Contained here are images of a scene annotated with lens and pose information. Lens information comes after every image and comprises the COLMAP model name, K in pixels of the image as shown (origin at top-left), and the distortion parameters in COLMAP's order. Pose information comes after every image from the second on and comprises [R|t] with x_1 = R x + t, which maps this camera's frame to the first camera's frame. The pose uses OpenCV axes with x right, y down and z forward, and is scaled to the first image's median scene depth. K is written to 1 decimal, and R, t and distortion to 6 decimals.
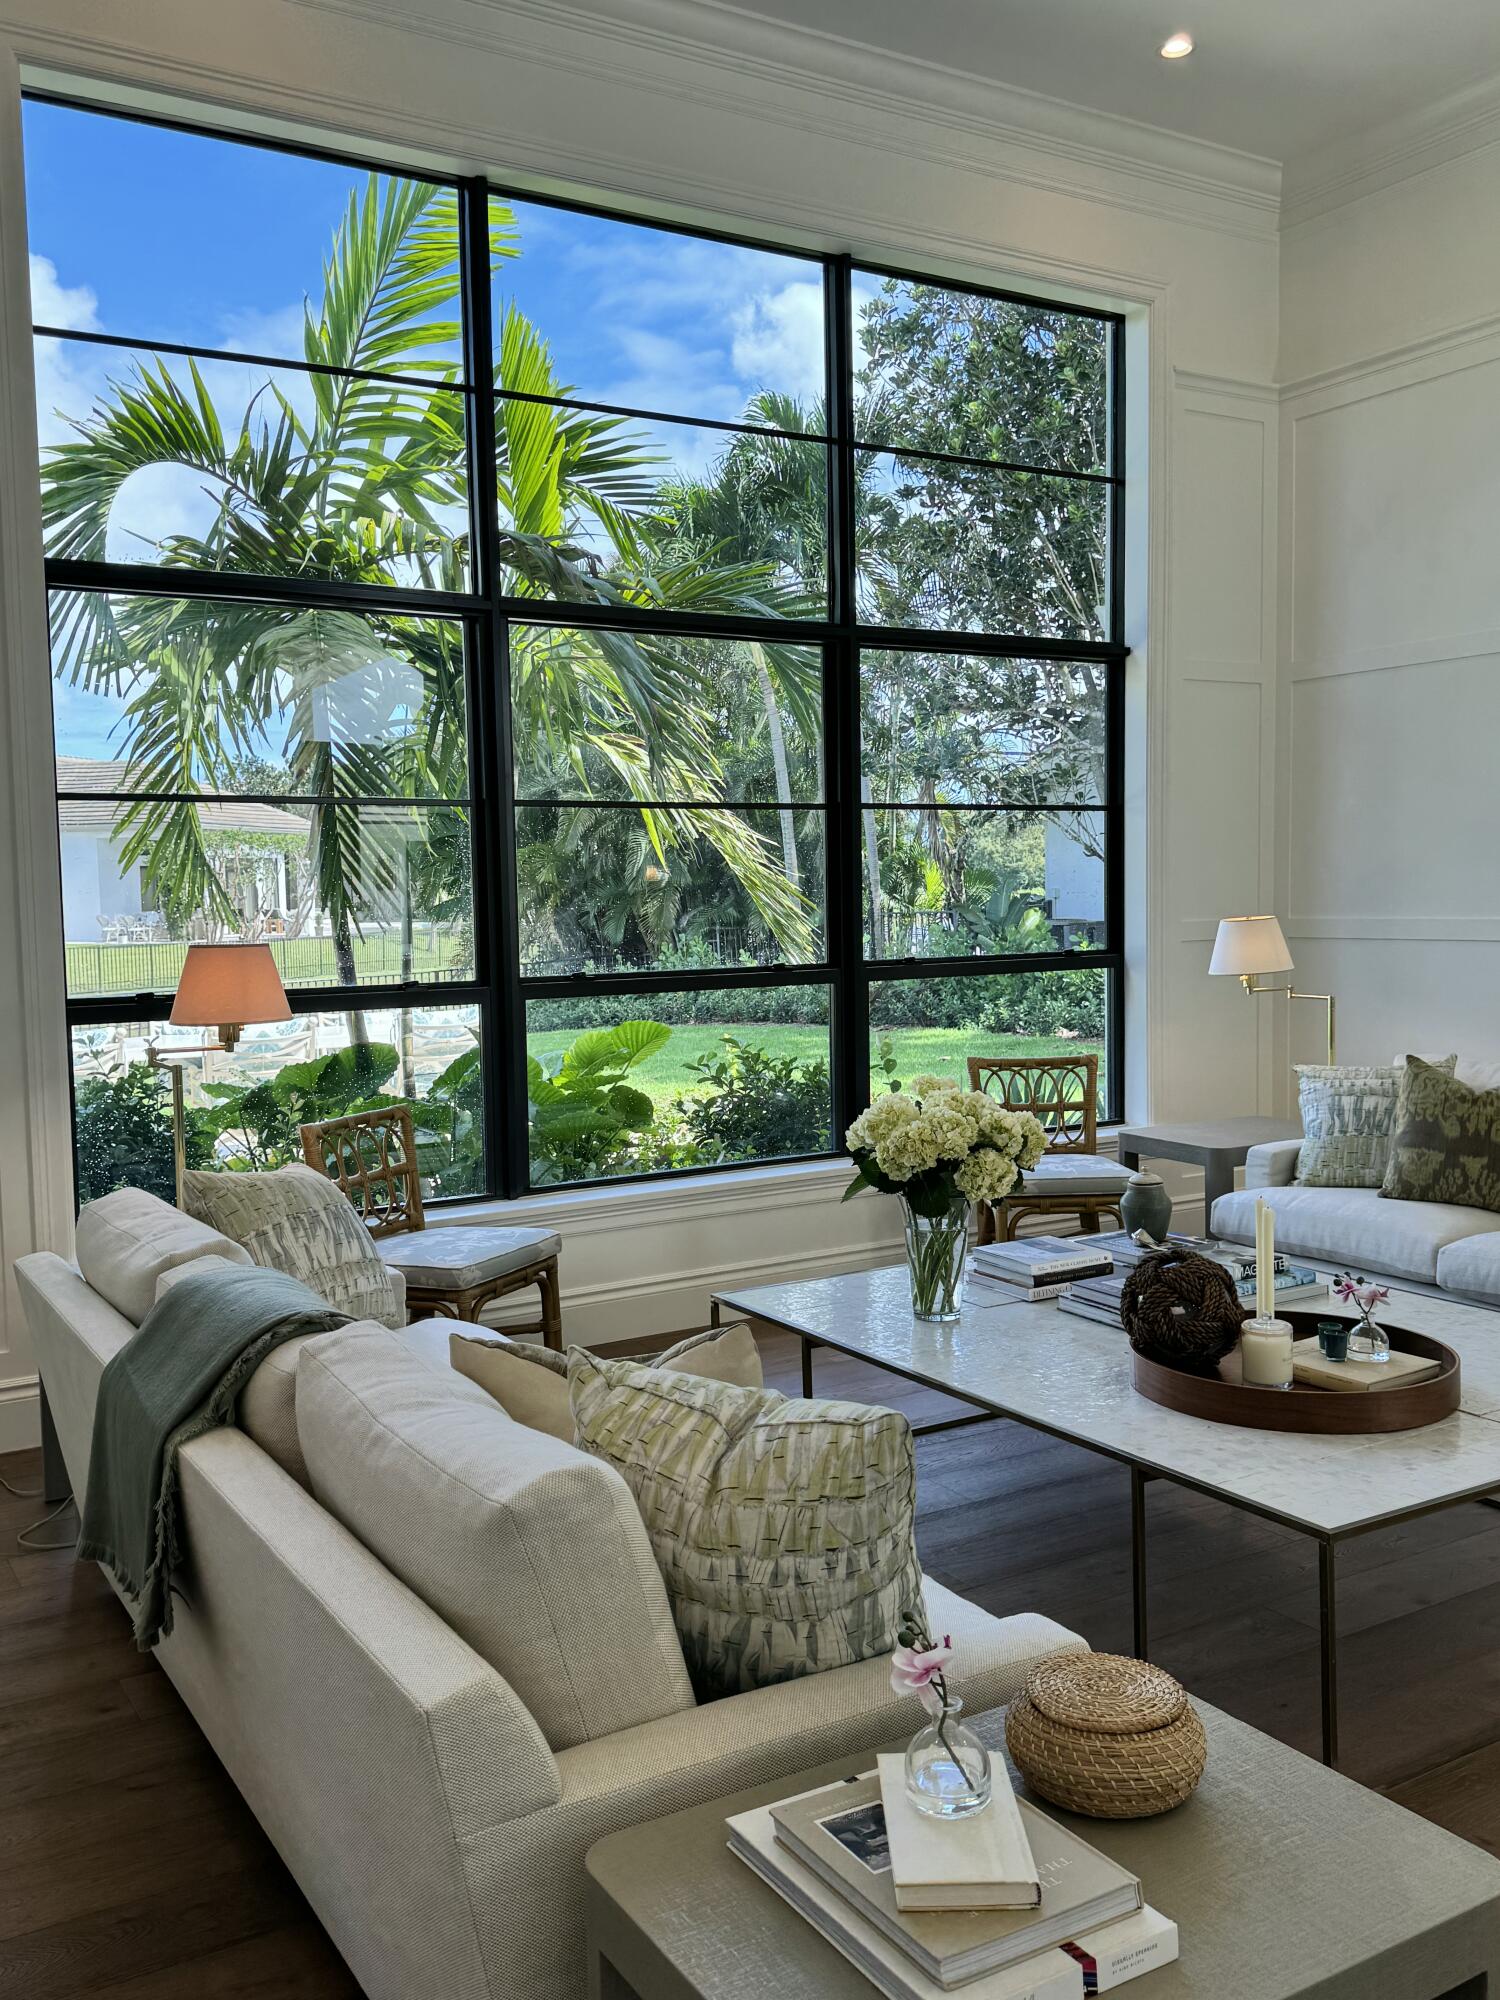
lens RADIAL K [[1731.9, 0, 748.2], [0, 1731.9, 993.5], [0, 0, 1]] dist [0.074708, -0.028362]
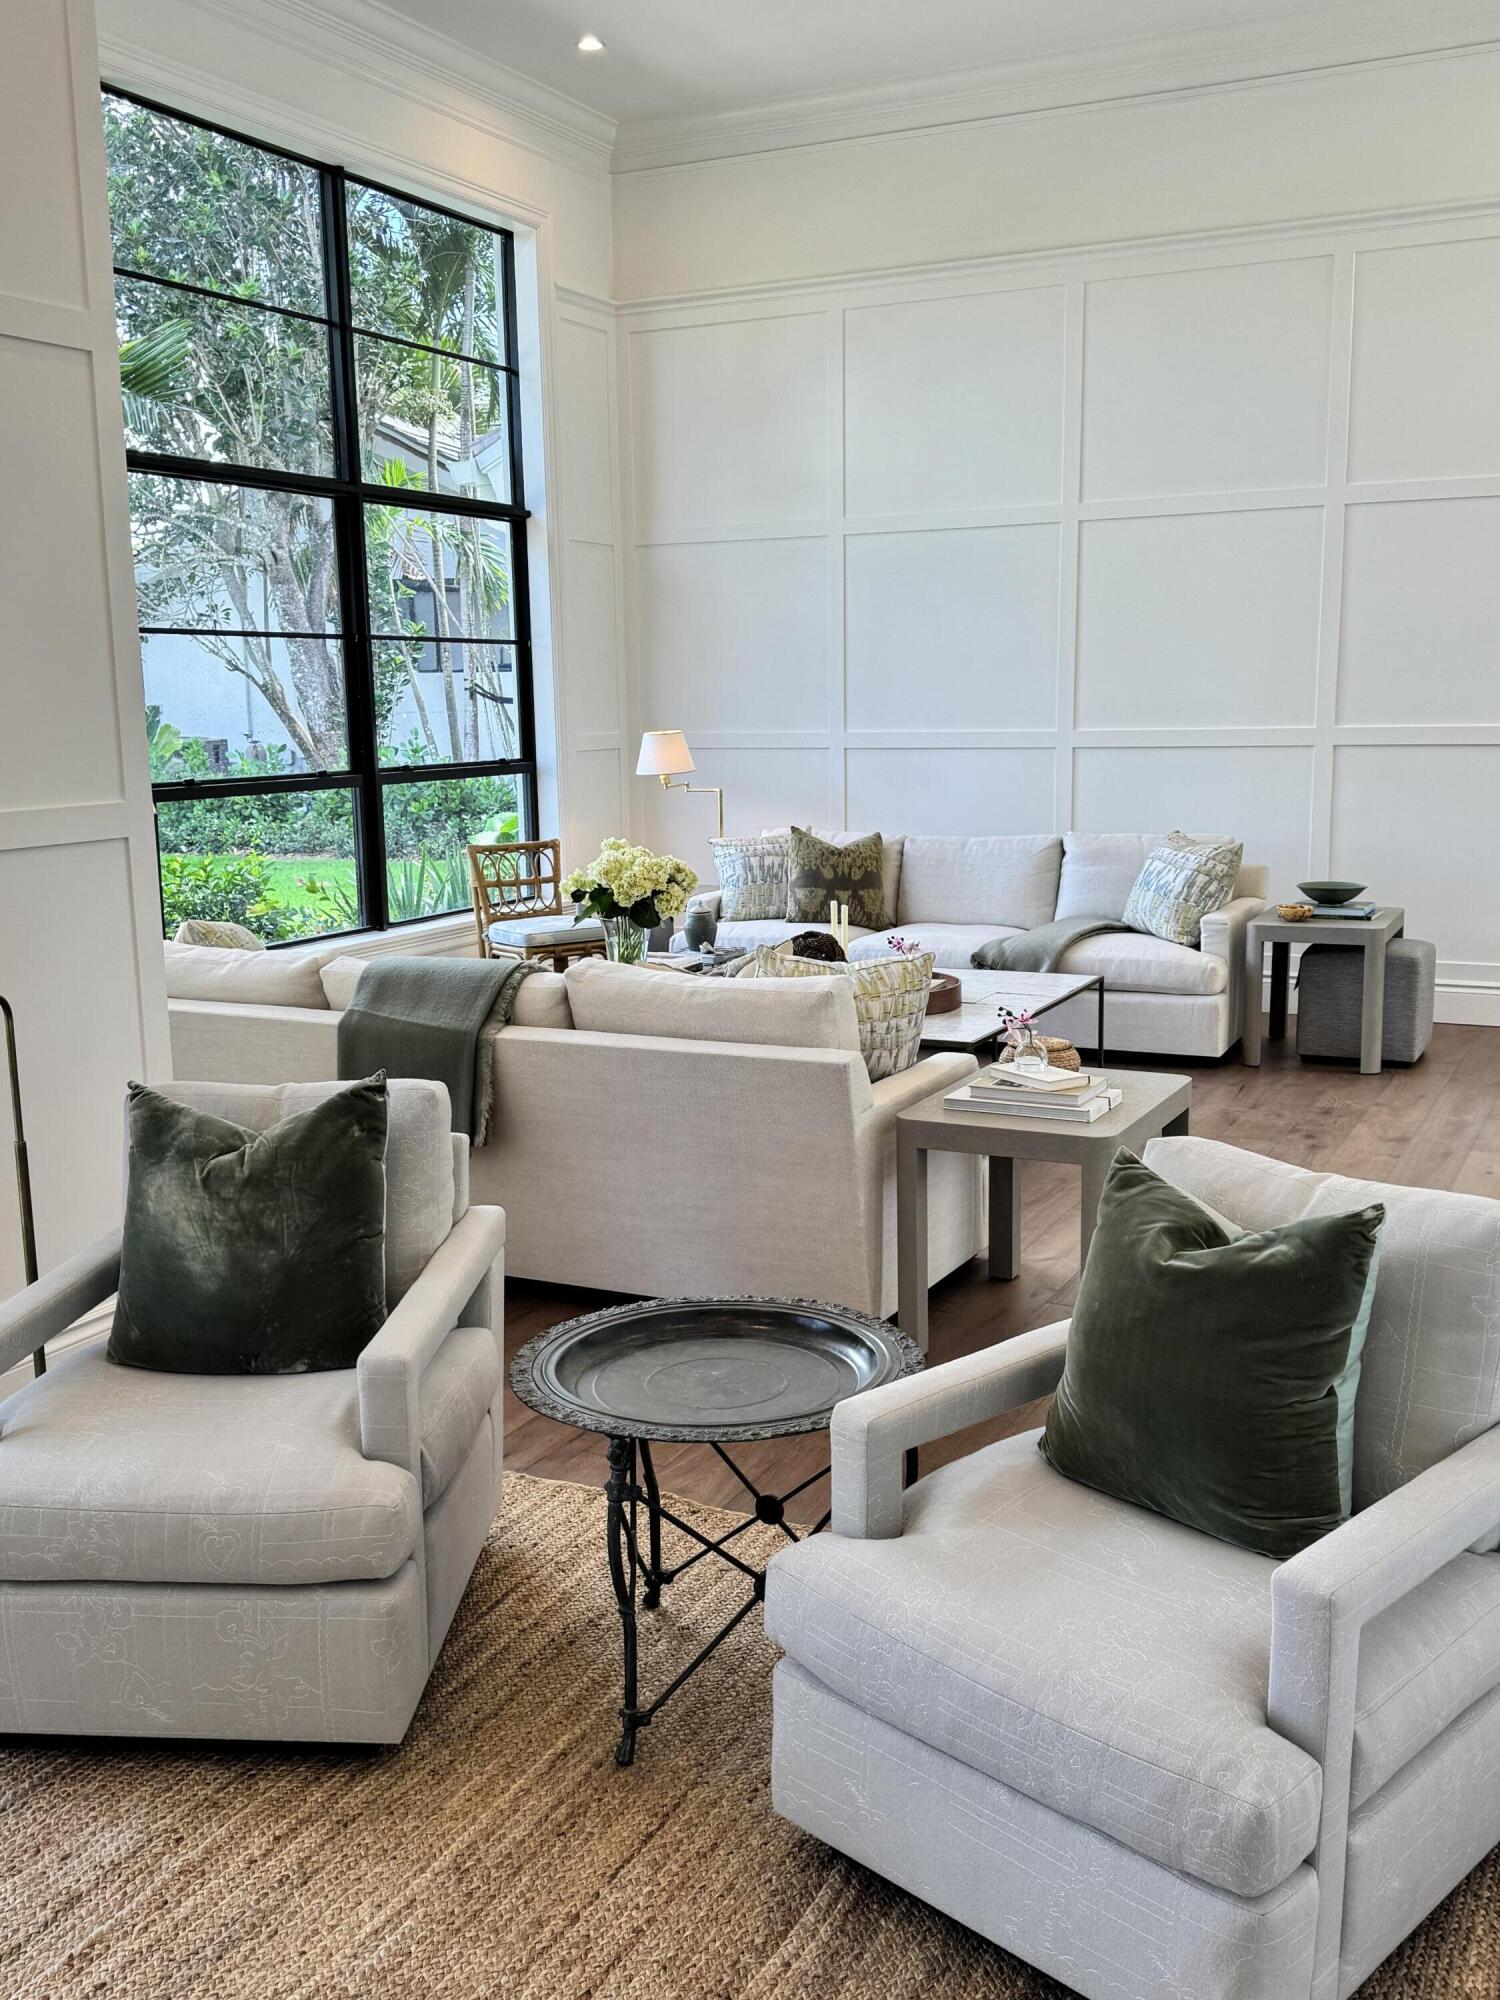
lens RADIAL K [[1922.3, 0, 751.3], [0, 1922.3, 1005.7], [0, 0, 1]] dist [0.075637, 0.000000]
pose [[0.849486, -0.082776, 0.521078, -0.439162], [0.033080, 0.994029, 0.103979, 0.014667], [-0.526573, -0.071091, 0.847152, -0.303718]]
